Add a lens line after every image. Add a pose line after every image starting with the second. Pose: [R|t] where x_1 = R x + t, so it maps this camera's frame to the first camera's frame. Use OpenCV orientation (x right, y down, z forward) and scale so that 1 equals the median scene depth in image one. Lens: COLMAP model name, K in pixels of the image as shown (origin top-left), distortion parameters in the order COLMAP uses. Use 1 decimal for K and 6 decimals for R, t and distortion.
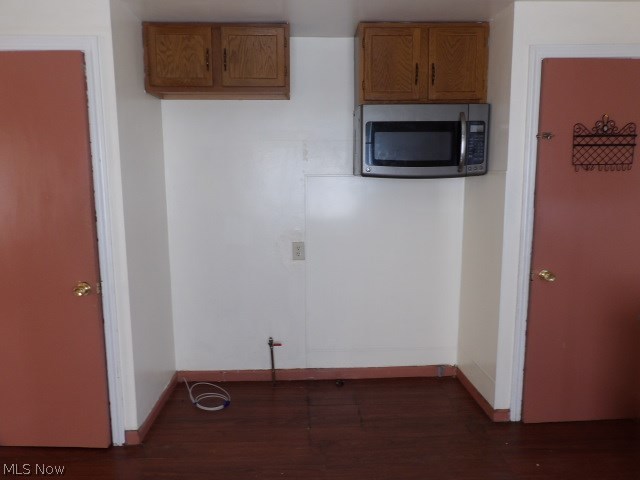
lens RADIAL K [[463.4, 0, 320.3], [0, 463.4, 238.0], [0, 0, 1]] dist [-0.004317, -0.001400]
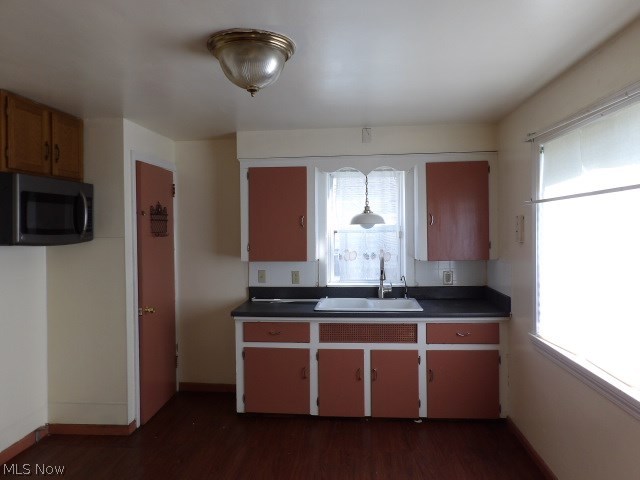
lens RADIAL K [[463.4, 0, 320.5], [0, 463.4, 235.6], [0, 0, 1]] dist [-0.004317, -0.001400]
pose [[0.110202, -0.008743, 0.993871, -0.808123], [0.149522, 0.988727, -0.007882, -0.049515], [-0.982598, 0.149474, 0.110267, 0.270152]]
